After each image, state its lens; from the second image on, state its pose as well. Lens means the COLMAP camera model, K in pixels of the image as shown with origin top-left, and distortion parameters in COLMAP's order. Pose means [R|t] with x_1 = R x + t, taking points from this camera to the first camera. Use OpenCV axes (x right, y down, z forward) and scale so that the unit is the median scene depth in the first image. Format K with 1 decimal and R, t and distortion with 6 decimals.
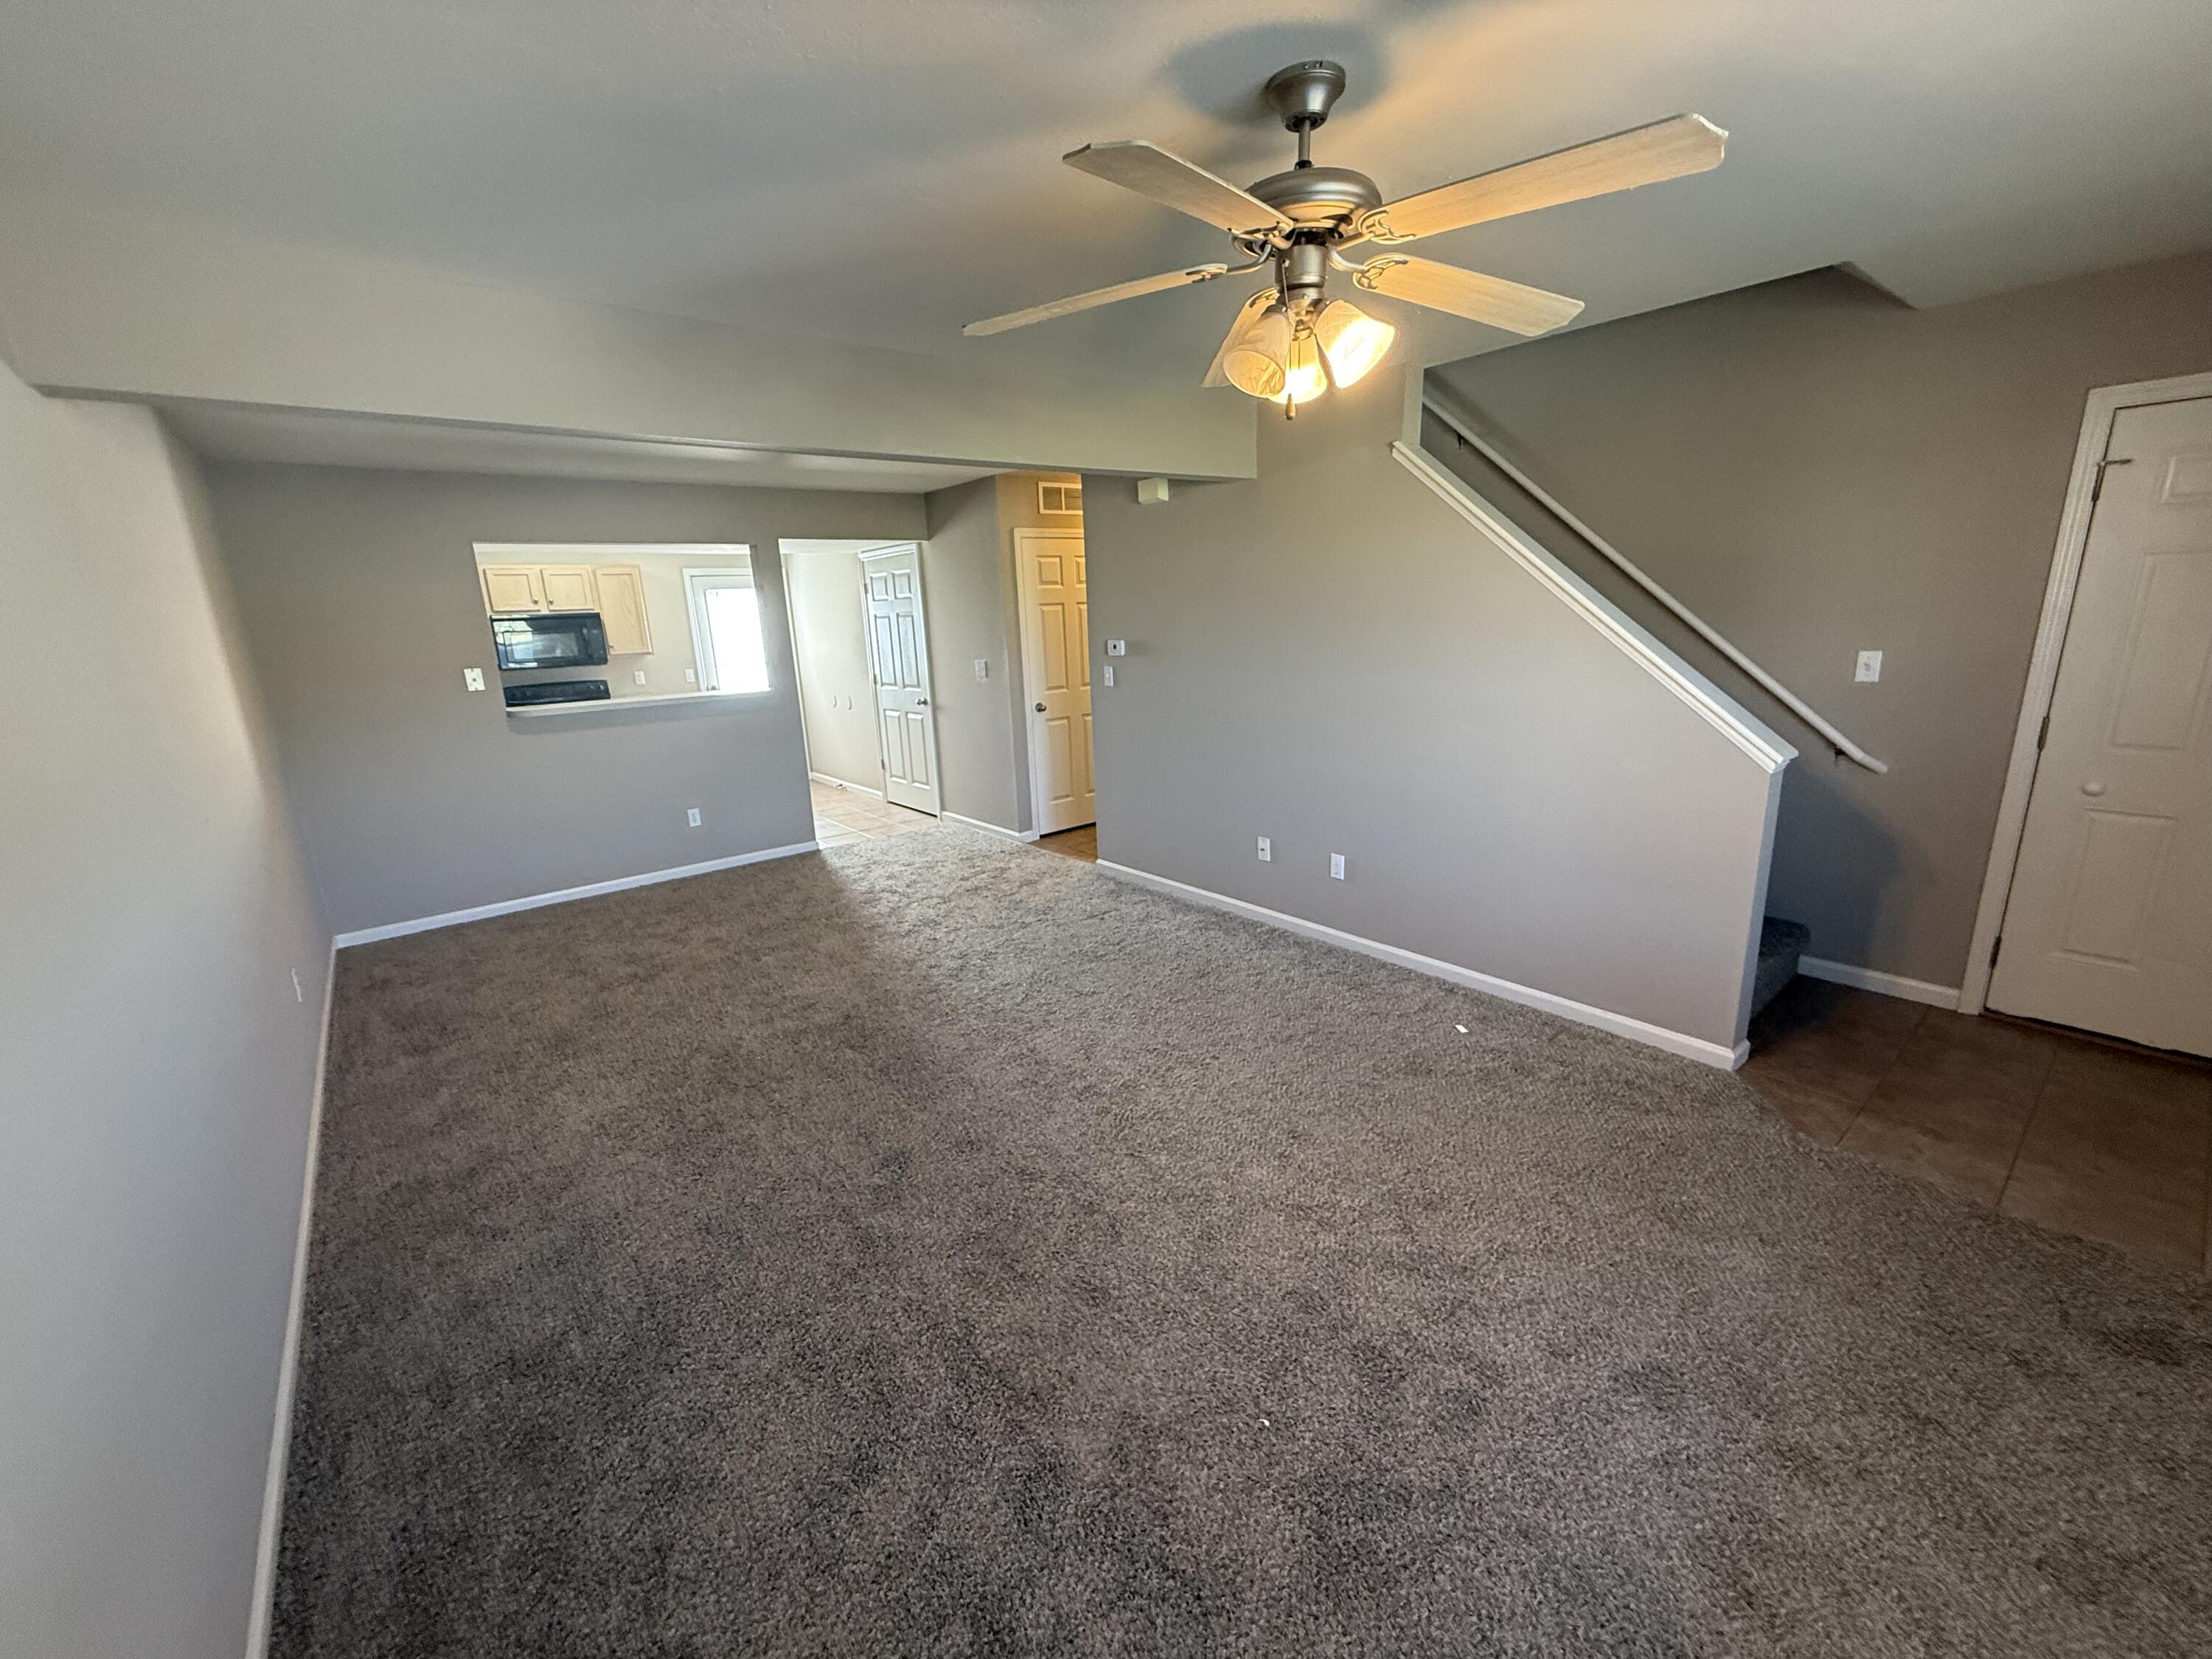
lens RADIAL K [[886.3, 0, 1102.6], [0, 886.3, 824.6], [0, 0, 1]] dist [0.003584, -0.000036]
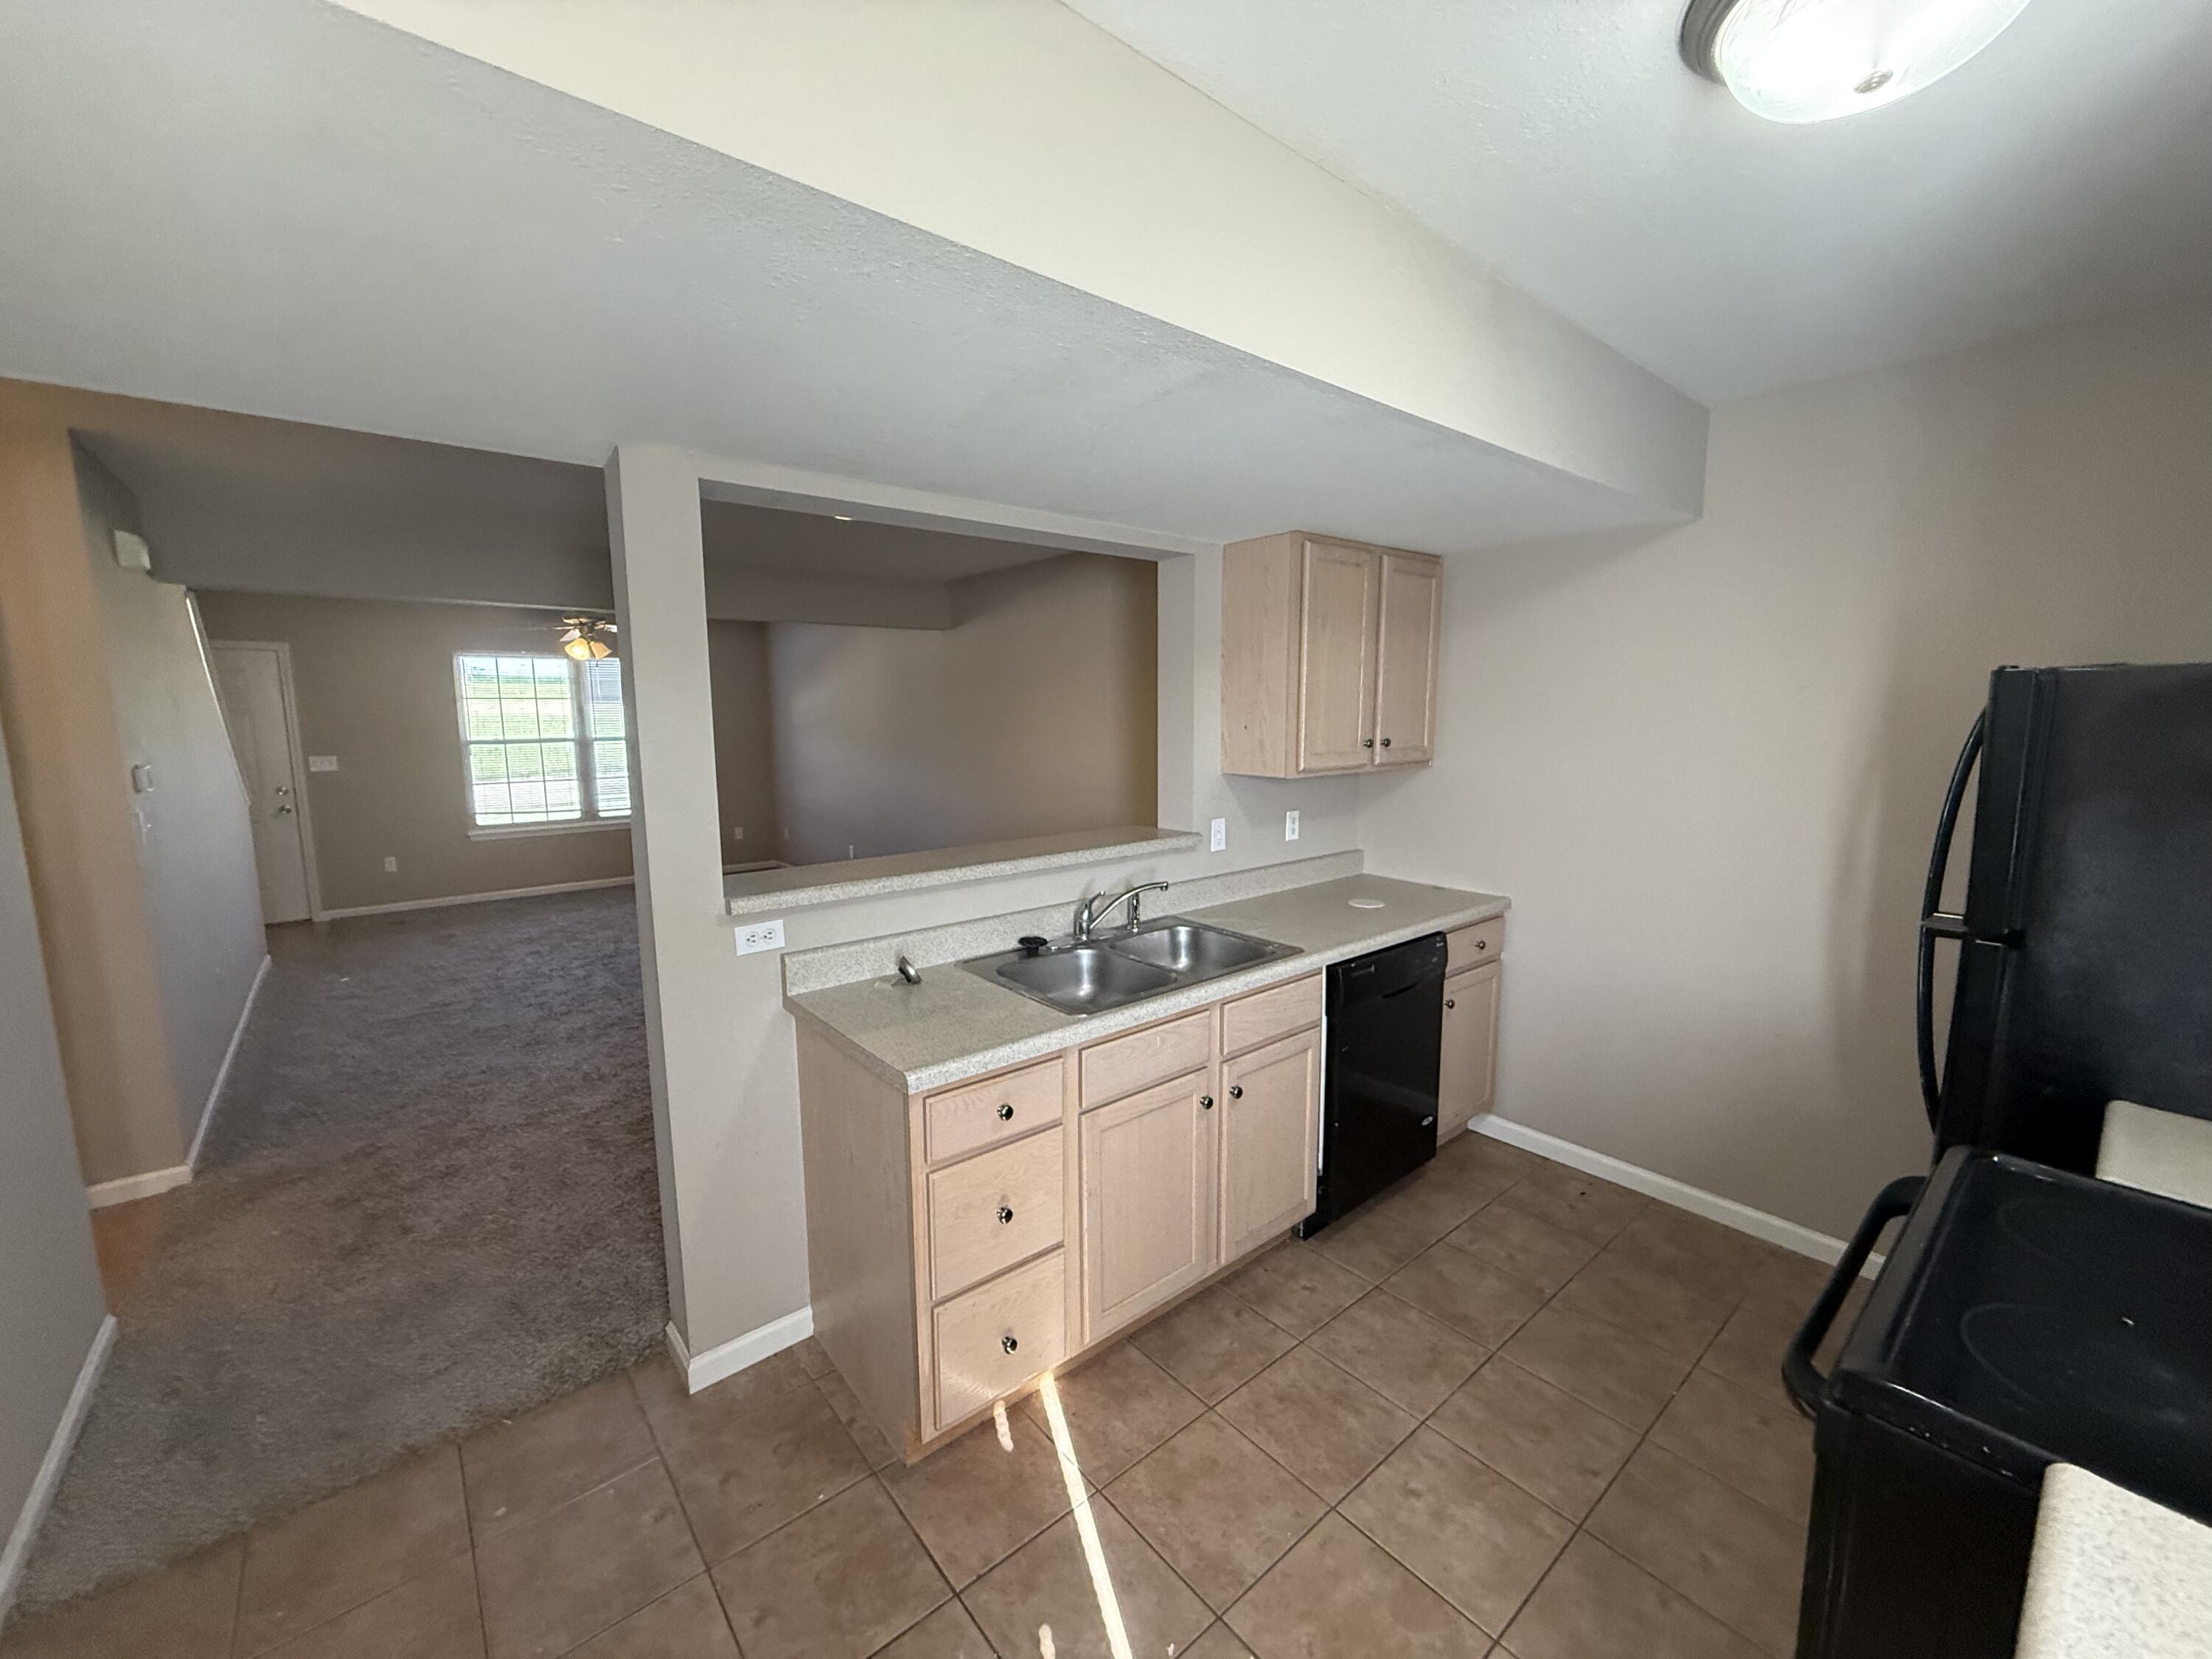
lens RADIAL K [[886.3, 0, 1096.4], [0, 886.3, 839.2], [0, 0, 1]] dist [0.003584, -0.000036]
pose [[-0.998783, 0.049312, 0.001169, -0.636450], [0.046099, 0.924747, 0.377781, -0.361822], [0.017548, 0.377375, -0.925894, 1.598338]]
